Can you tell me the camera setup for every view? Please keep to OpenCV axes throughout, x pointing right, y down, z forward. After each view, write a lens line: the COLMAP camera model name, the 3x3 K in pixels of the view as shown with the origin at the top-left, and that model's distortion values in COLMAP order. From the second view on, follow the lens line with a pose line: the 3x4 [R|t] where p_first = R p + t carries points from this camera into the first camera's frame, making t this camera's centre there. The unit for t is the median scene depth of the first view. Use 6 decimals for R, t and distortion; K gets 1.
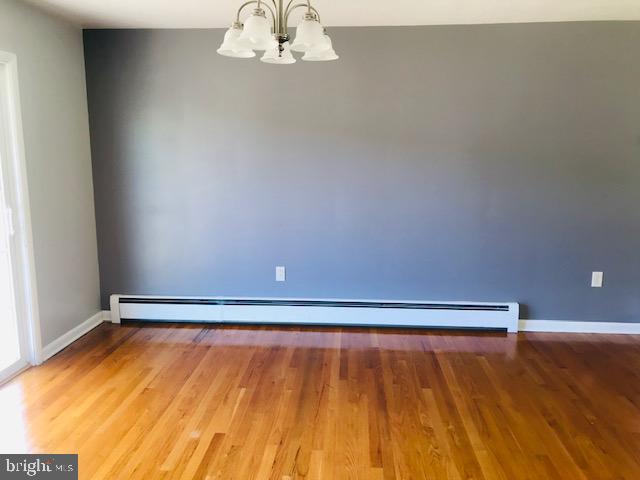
lens RADIAL K [[529.7, 0, 318.8], [0, 529.7, 233.1], [0, 0, 1]] dist [0.041190, -0.054404]
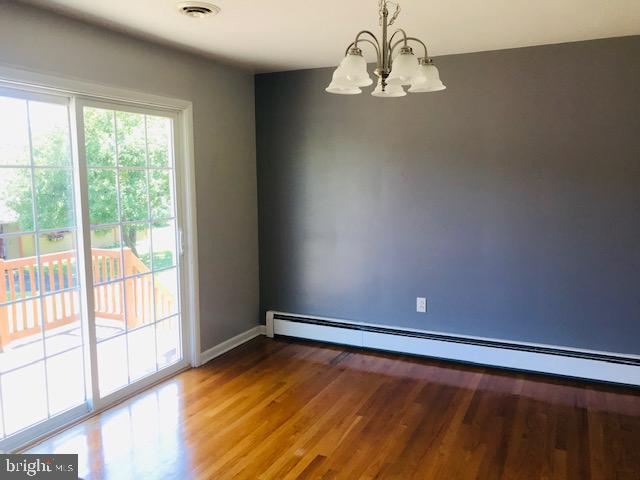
lens RADIAL K [[529.7, 0, 322.2], [0, 529.7, 246.9], [0, 0, 1]] dist [0.041190, -0.054404]
pose [[0.929973, 0.042722, -0.365136, 0.141899], [-0.049443, 0.998736, -0.009072, -0.016210], [0.364287, 0.026490, 0.930910, 0.020752]]
